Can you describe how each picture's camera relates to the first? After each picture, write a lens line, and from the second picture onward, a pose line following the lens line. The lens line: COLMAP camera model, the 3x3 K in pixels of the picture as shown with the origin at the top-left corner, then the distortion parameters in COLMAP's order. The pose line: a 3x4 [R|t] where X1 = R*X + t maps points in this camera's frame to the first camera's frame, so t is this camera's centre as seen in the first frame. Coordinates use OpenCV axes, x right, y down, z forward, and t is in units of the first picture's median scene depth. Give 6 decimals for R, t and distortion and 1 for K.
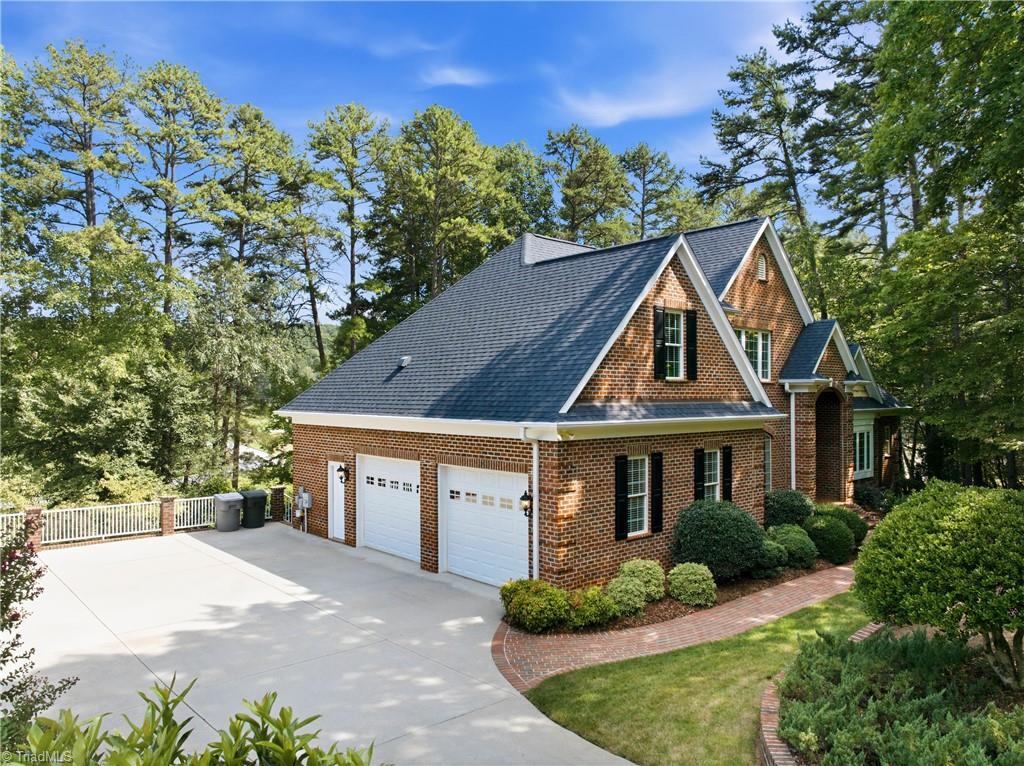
lens RADIAL K [[733.9, 0, 548.9], [0, 733.9, 390.3], [0, 0, 1]] dist [-0.047827, 0.010553]
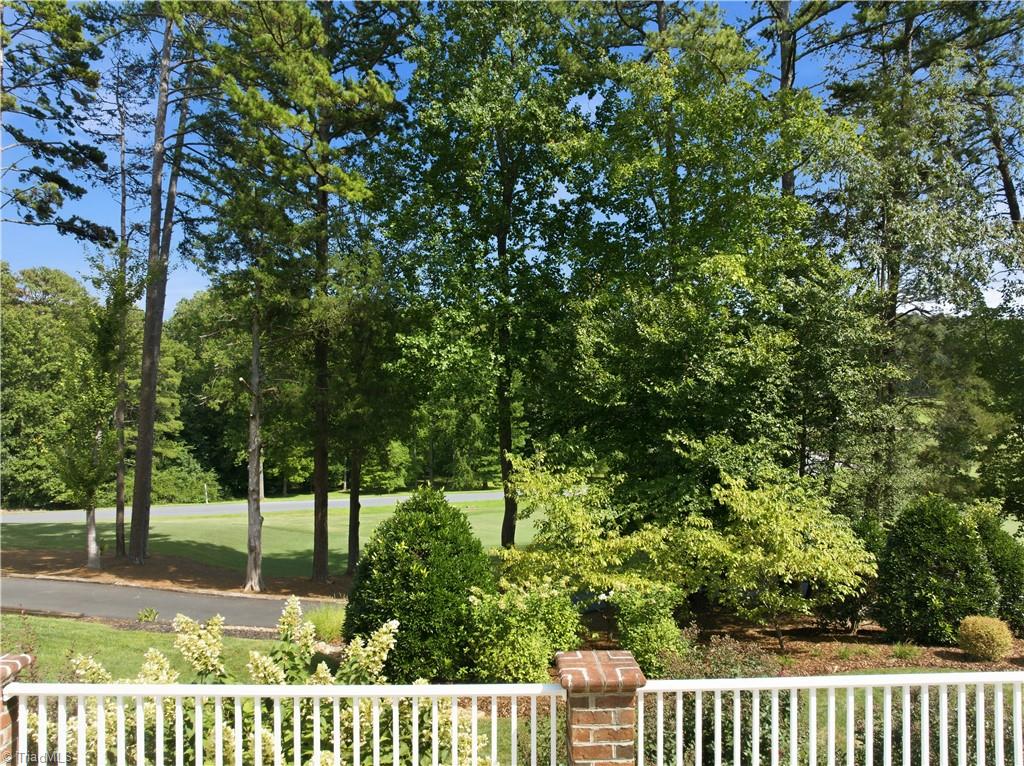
lens RADIAL K [[733.9, 0, 512.8], [0, 733.9, 382.4], [0, 0, 1]] dist [-0.047827, 0.010553]
pose [[0.742857, -0.015179, -0.669278, -0.378649], [0.003342, 0.999815, -0.018966, 0.060498], [0.669442, 0.011852, 0.742770, 0.523506]]
